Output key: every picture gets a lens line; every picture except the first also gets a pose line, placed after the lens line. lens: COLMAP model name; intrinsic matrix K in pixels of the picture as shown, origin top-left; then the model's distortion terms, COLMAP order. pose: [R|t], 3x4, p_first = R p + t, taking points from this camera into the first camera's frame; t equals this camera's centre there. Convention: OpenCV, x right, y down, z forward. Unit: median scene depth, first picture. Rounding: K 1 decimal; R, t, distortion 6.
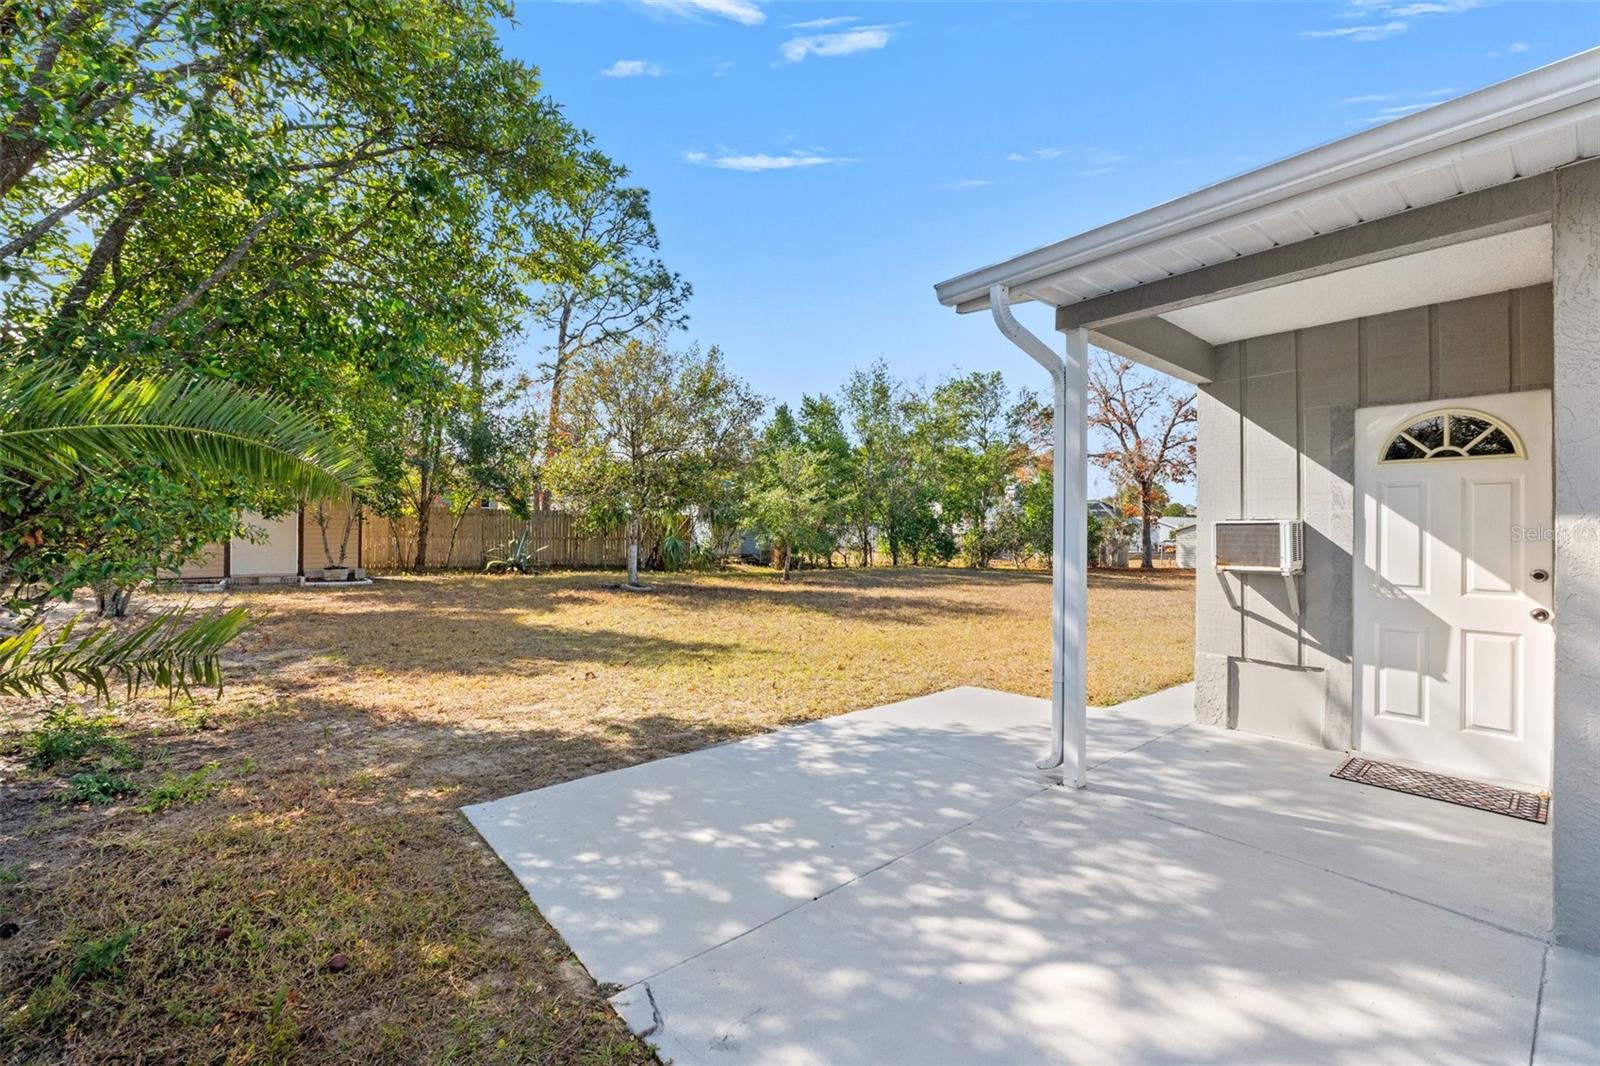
lens RADIAL K [[682.1, 0, 805.0], [0, 682.1, 527.8], [0, 0, 1]] dist [-0.006625, -0.000725]
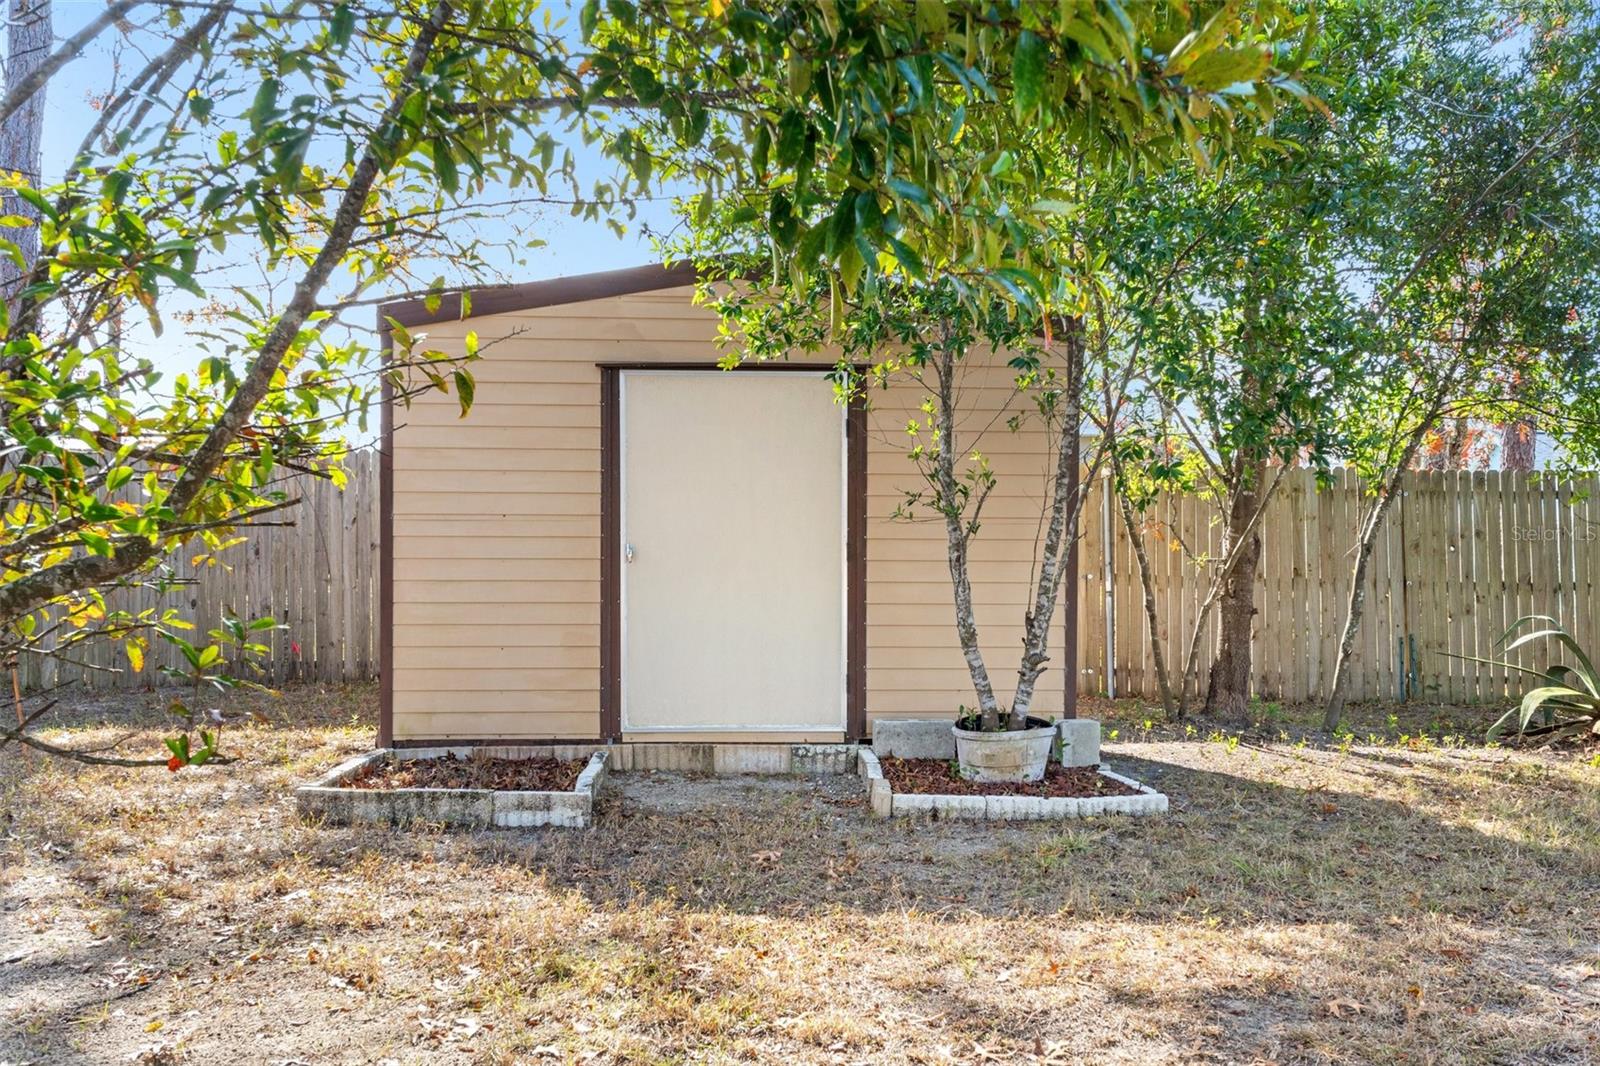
lens RADIAL K [[1387.0, 0, 798.5], [0, 1387.0, 534.4], [0, 0, 1]] dist [-0.000269, 0.000114]
pose [[0.821577, -0.021926, -0.569676, -0.501251], [0.005250, 0.999509, -0.030899, 0.014412], [0.570074, 0.022395, 0.821288, 0.615748]]
